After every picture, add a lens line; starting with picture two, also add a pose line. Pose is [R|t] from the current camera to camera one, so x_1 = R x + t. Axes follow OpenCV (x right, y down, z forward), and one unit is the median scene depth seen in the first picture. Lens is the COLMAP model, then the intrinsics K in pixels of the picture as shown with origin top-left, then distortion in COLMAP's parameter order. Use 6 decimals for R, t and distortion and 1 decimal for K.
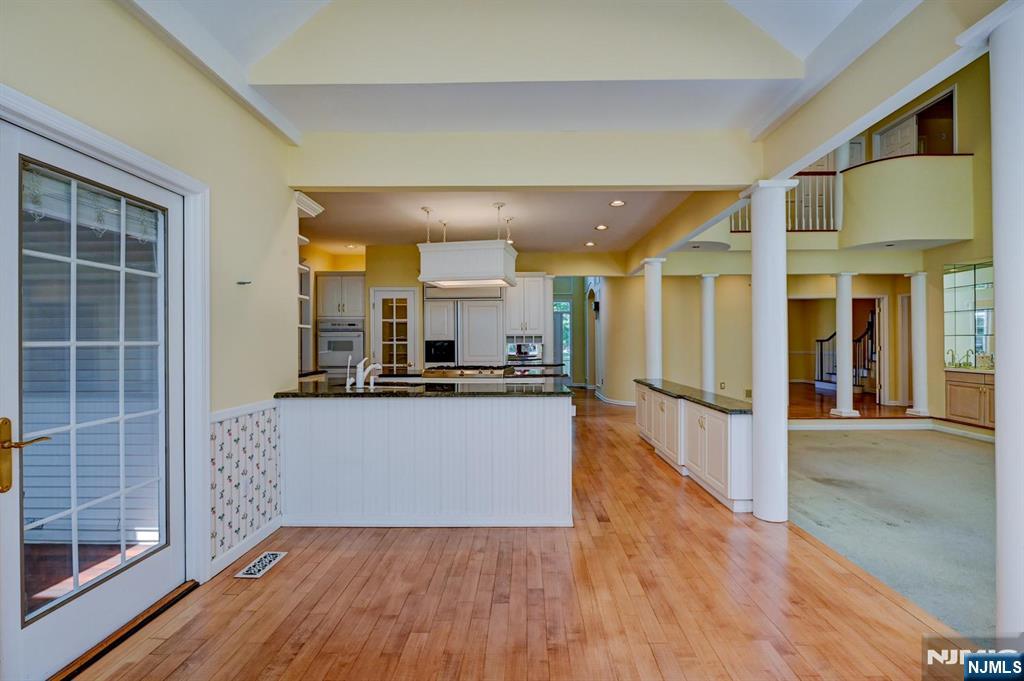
lens RADIAL K [[462.7, 0, 512.0], [0, 462.7, 340.5], [0, 0, 1]] dist [-0.003053, -0.000167]
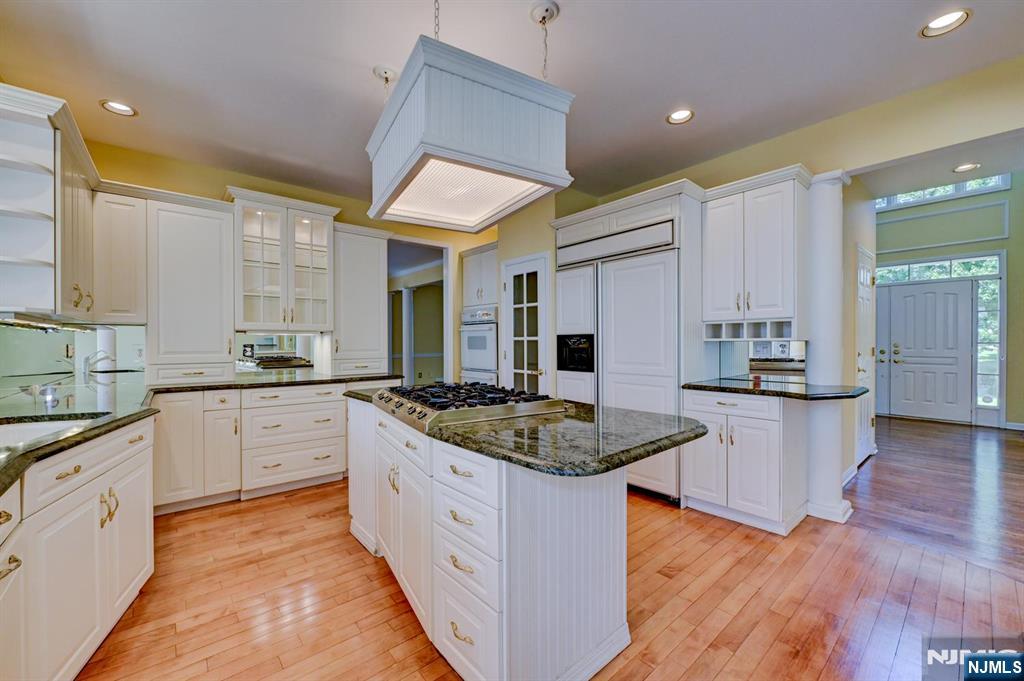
lens RADIAL K [[405.1, 0, 512.0], [0, 405.1, 340.5], [0, 0, 1]] dist [0.012004, 0.000012]
pose [[0.677670, 0.005597, -0.735345, 0.170297], [0.000418, 0.999968, 0.007996, 0.003096], [0.735366, -0.005726, 0.677646, 0.584334]]
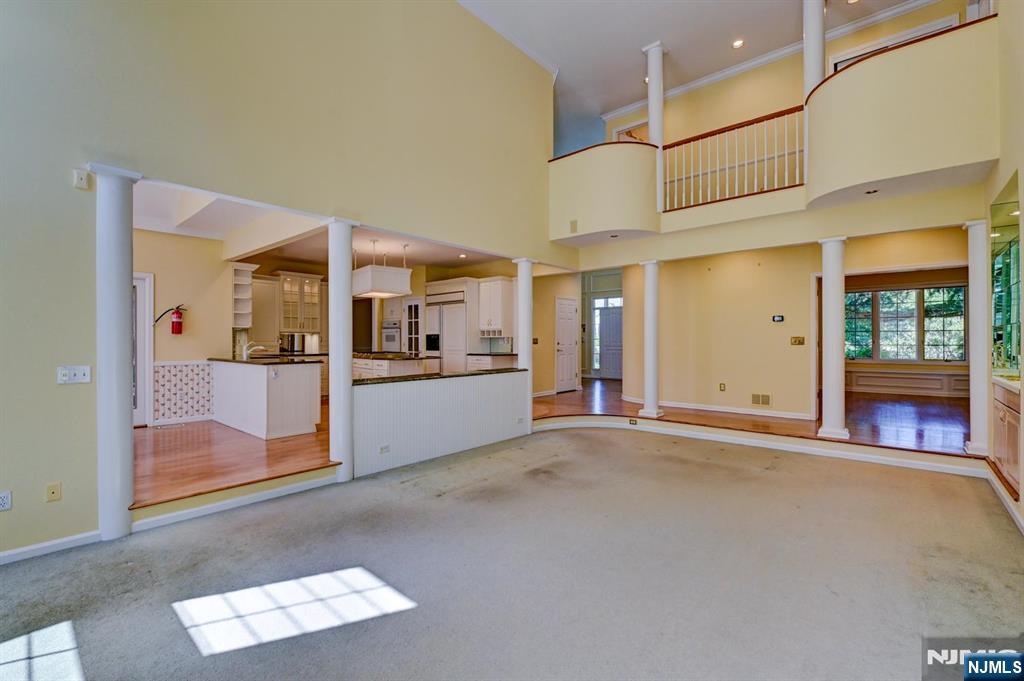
lens RADIAL K [[462.7, 0, 512.0], [0, 462.7, 340.5], [0, 0, 1]] dist [-0.003053, -0.000167]
pose [[0.773839, 0.011176, -0.633284, 0.876822], [-0.004355, 0.999915, 0.012325, -0.000803], [0.633367, -0.006779, 0.773821, 0.097263]]
